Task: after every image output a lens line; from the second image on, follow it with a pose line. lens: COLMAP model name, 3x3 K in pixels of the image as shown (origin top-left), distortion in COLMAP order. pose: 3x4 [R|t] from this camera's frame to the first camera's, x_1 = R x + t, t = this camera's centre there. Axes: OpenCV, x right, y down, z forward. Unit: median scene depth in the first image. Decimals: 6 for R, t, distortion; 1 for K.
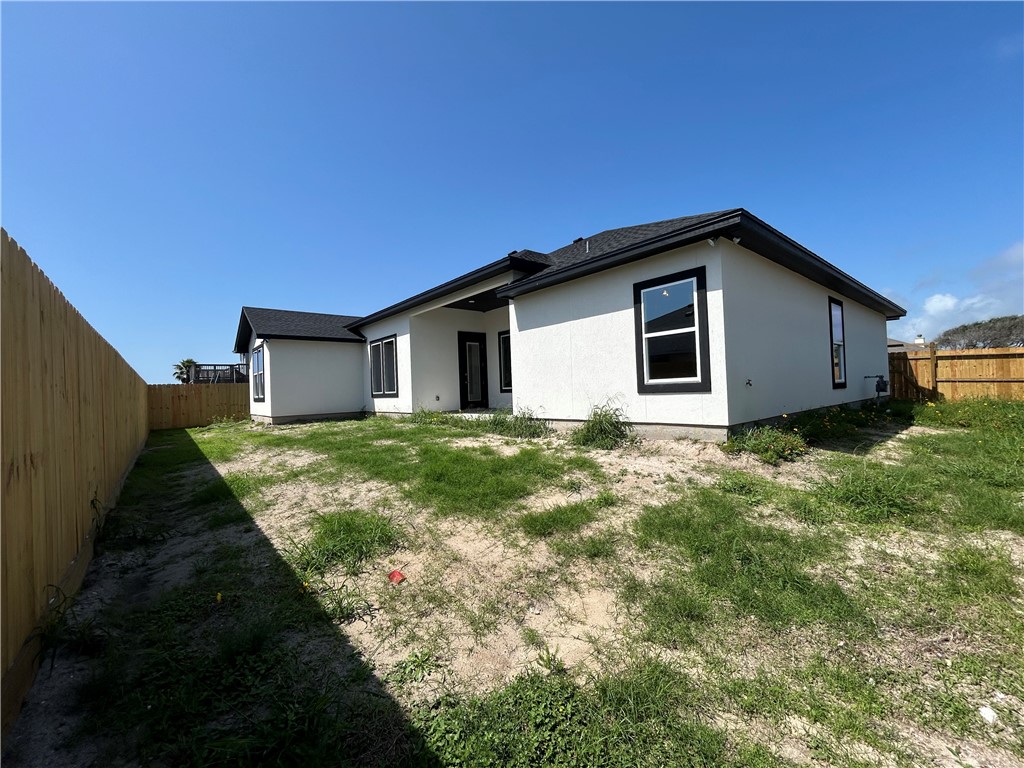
lens RADIAL K [[413.9, 0, 510.7], [0, 413.9, 381.4], [0, 0, 1]] dist [-0.000979, 0.002267]
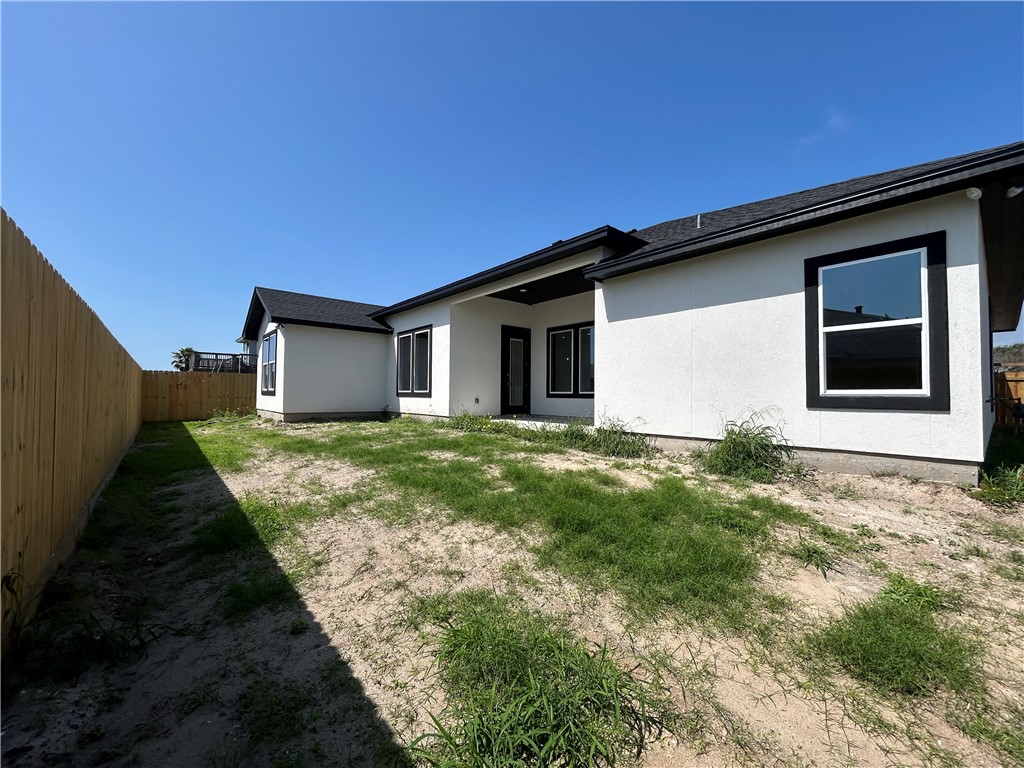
lens RADIAL K [[413.9, 0, 514.5], [0, 413.9, 387.8], [0, 0, 1]] dist [-0.000979, 0.002267]
pose [[0.998947, 0.044899, 0.009413, -0.180668], [-0.044941, 0.998981, 0.004265, 0.011199], [-0.009212, -0.004684, 0.999947, 0.220744]]
